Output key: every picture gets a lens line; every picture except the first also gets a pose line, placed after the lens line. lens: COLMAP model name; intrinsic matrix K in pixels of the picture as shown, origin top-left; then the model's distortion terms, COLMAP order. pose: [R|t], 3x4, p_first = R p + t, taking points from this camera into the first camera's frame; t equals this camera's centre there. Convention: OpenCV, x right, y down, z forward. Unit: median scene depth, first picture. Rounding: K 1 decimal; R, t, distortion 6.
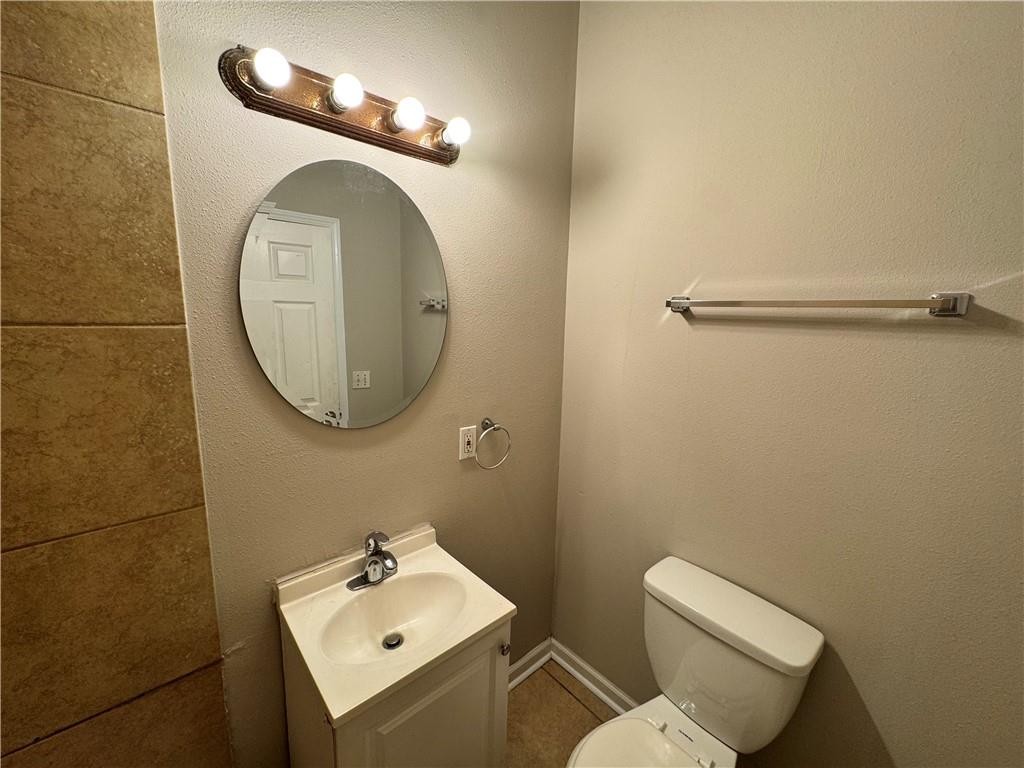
lens RADIAL K [[412.6, 0, 514.7], [0, 412.6, 384.0], [0, 0, 1]] dist [0.004297, 0.000061]
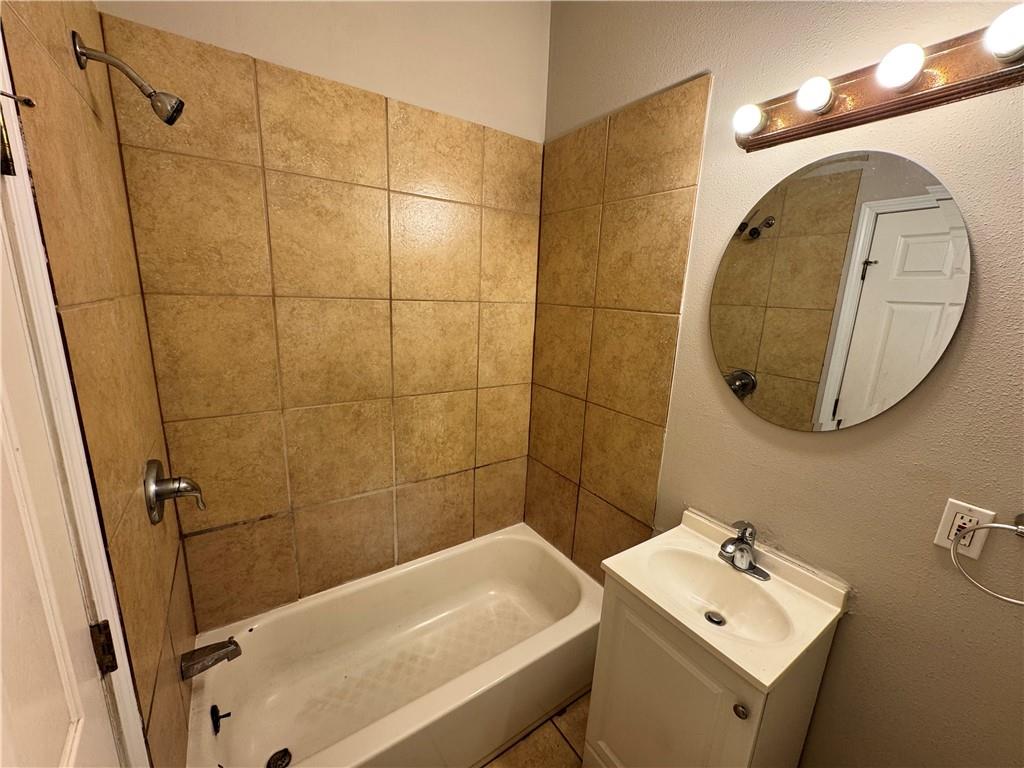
lens RADIAL K [[412.6, 0, 510.5], [0, 412.6, 382.9], [0, 0, 1]] dist [0.004297, 0.000061]
pose [[-0.140257, 0.190368, -0.971642, 0.894302], [-0.206110, 0.954231, 0.216709, -0.100813], [0.968425, 0.230660, -0.094601, 0.574429]]
